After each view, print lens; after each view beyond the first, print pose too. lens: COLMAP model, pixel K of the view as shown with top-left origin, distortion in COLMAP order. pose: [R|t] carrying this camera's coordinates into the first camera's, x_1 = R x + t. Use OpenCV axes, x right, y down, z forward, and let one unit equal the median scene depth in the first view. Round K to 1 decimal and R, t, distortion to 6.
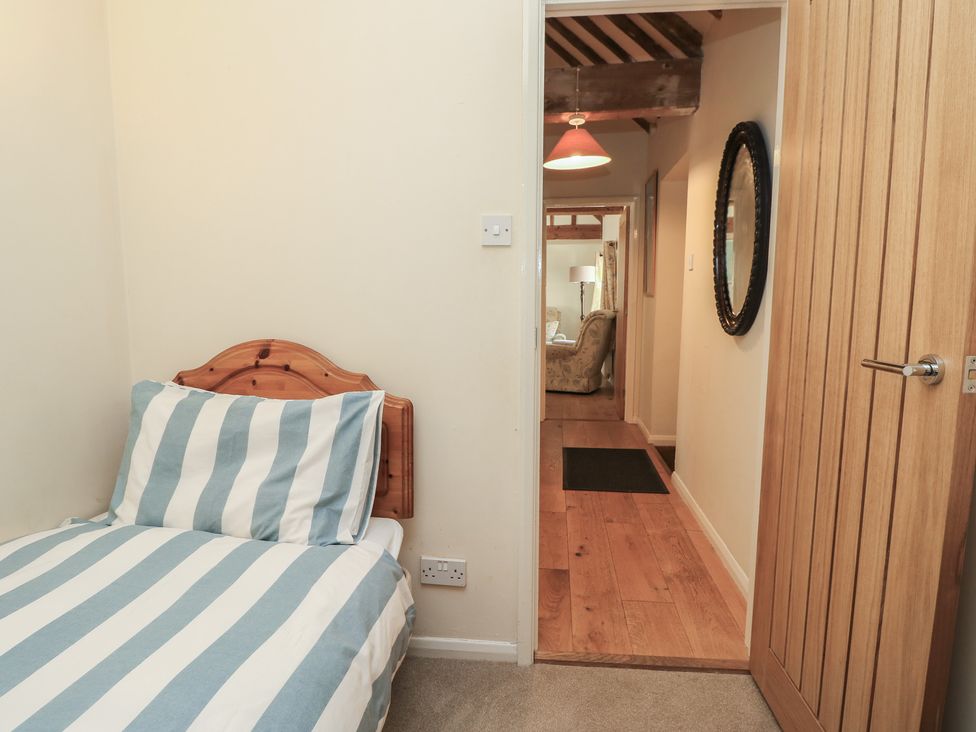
lens RADIAL K [[526.9, 0, 486.6], [0, 526.9, 361.2], [0, 0, 1]] dist [0.002932, -0.017940]
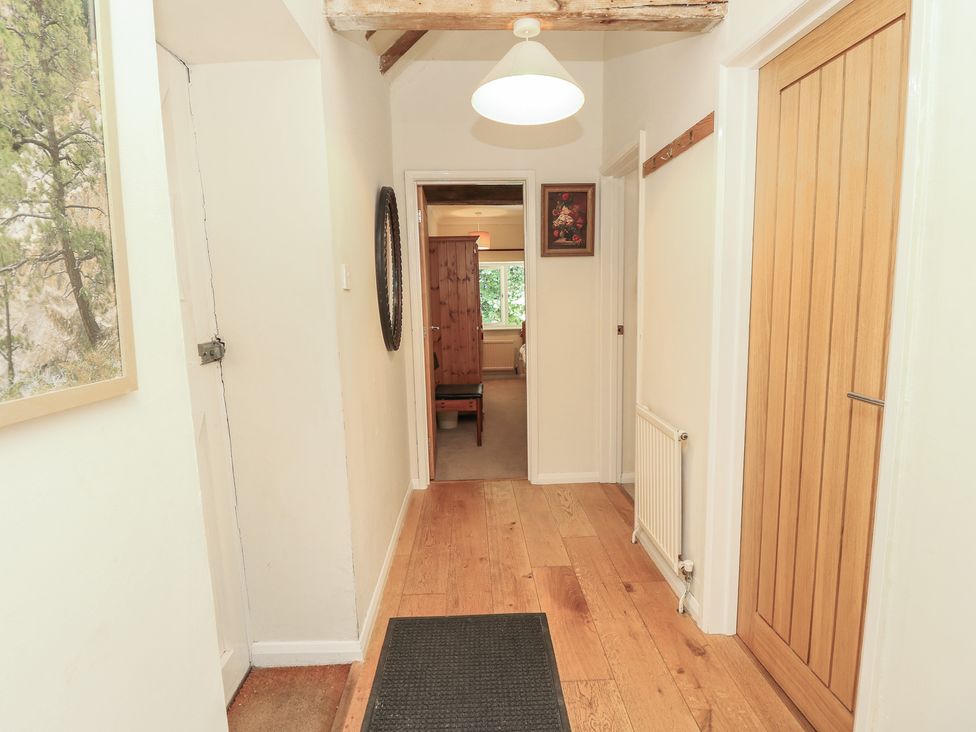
lens RADIAL K [[526.9, 0, 486.6], [0, 526.9, 361.2], [0, 0, 1]] dist [0.002932, -0.017940]
pose [[-0.987067, 0.042164, -0.154663, 0.754127], [0.004351, 0.971482, 0.237074, -0.541413], [0.160248, 0.233335, -0.959101, 3.803865]]
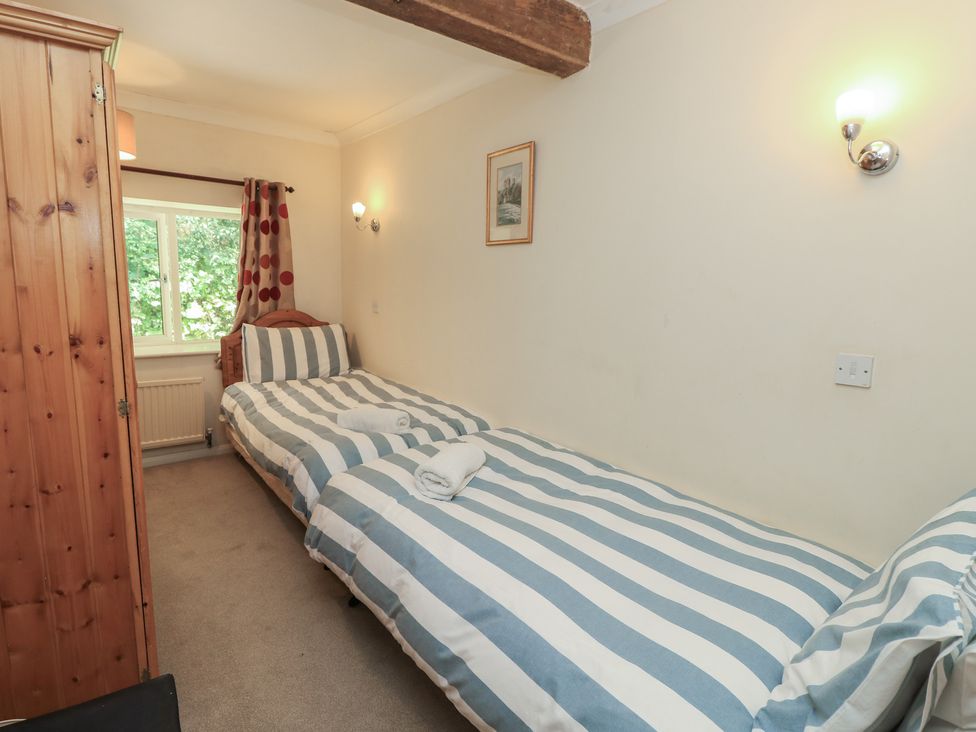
lens RADIAL K [[526.9, 0, 486.6], [0, 526.9, 361.2], [0, 0, 1]] dist [0.002932, -0.017940]
pose [[-0.708340, 0.084515, -0.700793, 0.414584], [-0.107829, 0.968198, 0.225754, -0.247095], [0.697586, 0.235476, -0.676701, 1.163840]]
